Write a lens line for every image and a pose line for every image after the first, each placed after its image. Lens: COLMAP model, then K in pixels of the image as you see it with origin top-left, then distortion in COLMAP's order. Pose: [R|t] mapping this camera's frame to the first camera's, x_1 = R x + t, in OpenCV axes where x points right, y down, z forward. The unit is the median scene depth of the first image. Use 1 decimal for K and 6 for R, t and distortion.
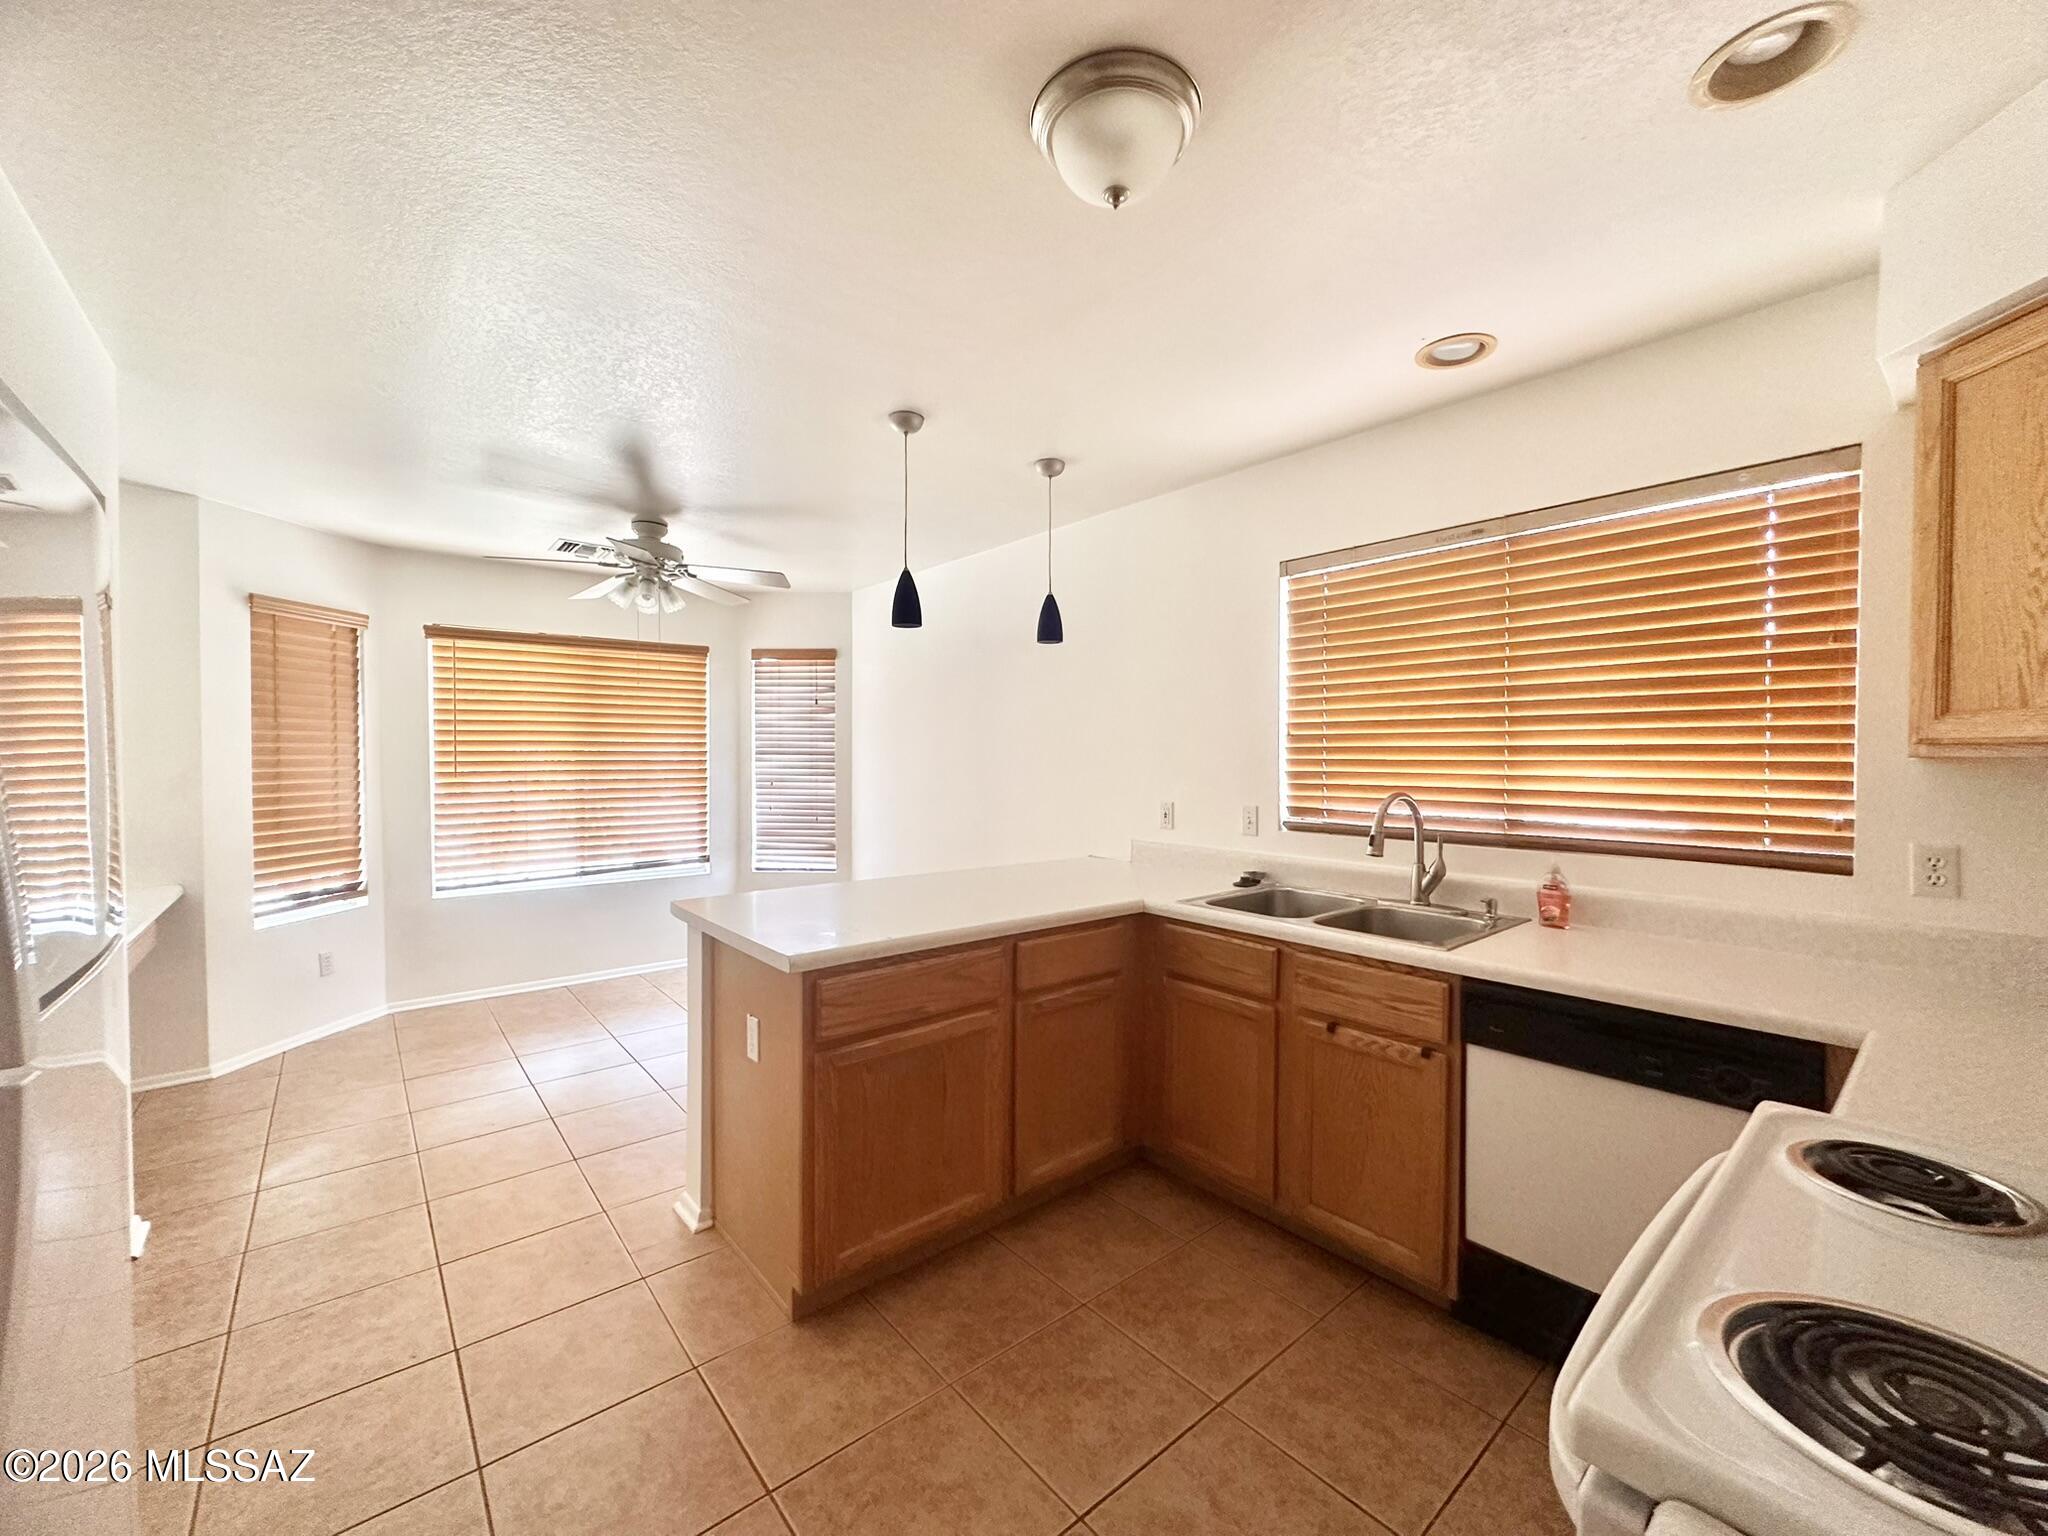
lens RADIAL K [[818.1, 0, 1021.7], [0, 818.1, 770.1], [0, 0, 1]] dist [0.000534, 0.000026]
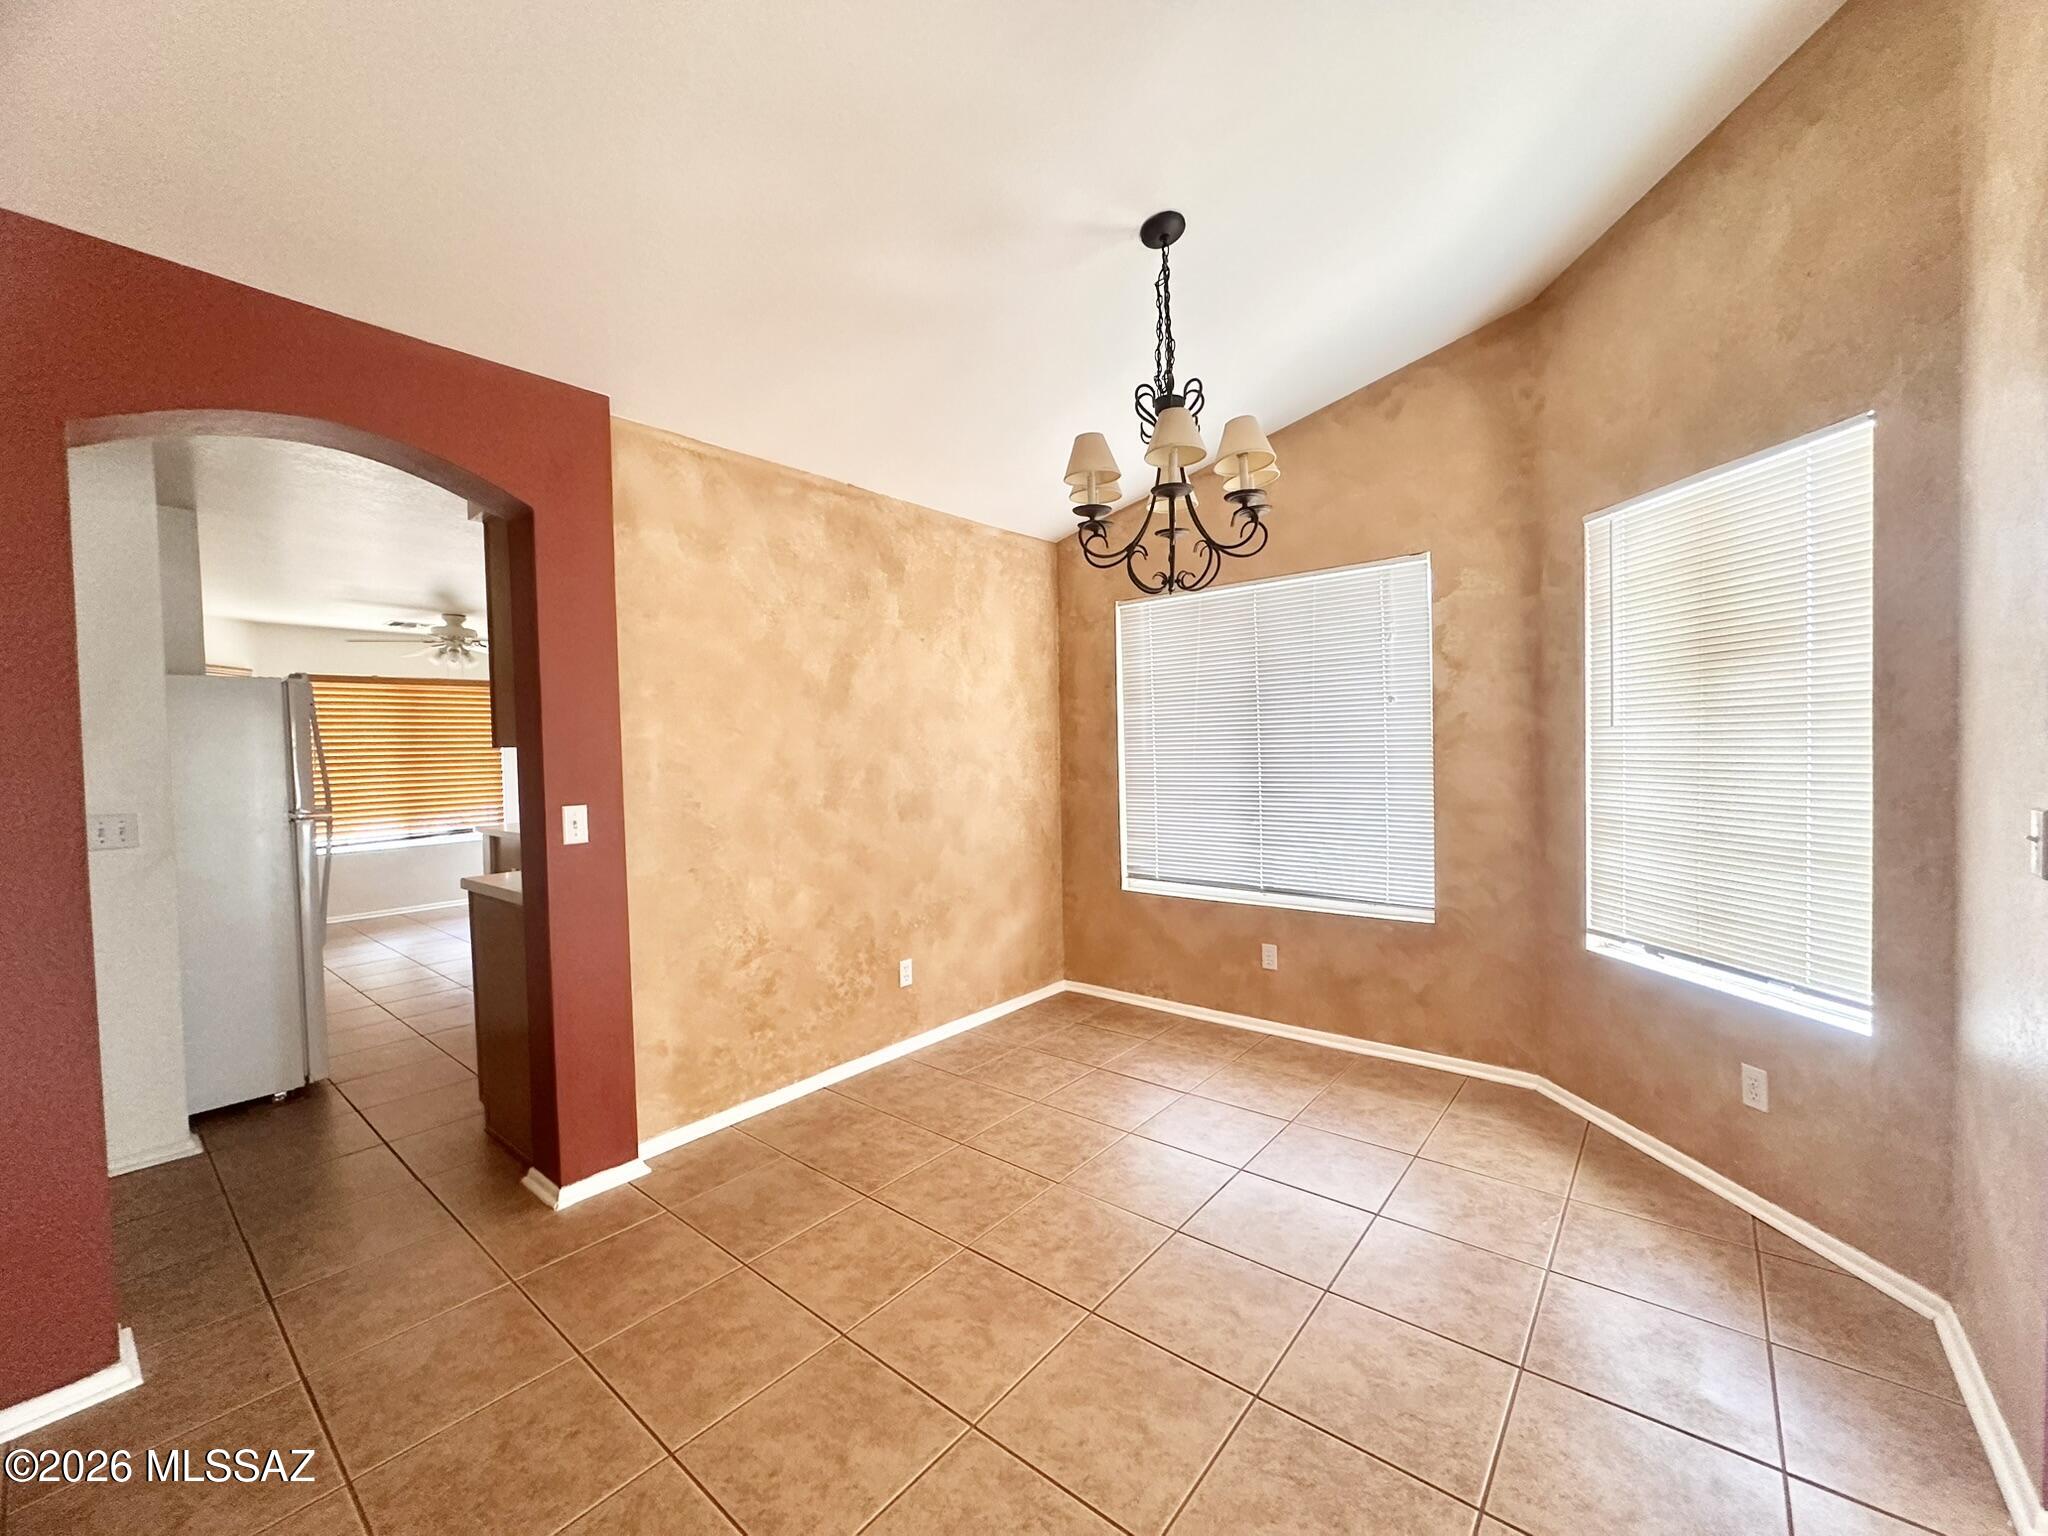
lens RADIAL K [[818.1, 0, 1028.7], [0, 818.1, 765.4], [0, 0, 1]] dist [0.000534, 0.000026]
pose [[0.980872, -0.027731, 0.192670, 0.331035], [0.025487, 0.999576, 0.014114, 0.002638], [-0.192979, -0.008933, 0.981162, -0.786974]]
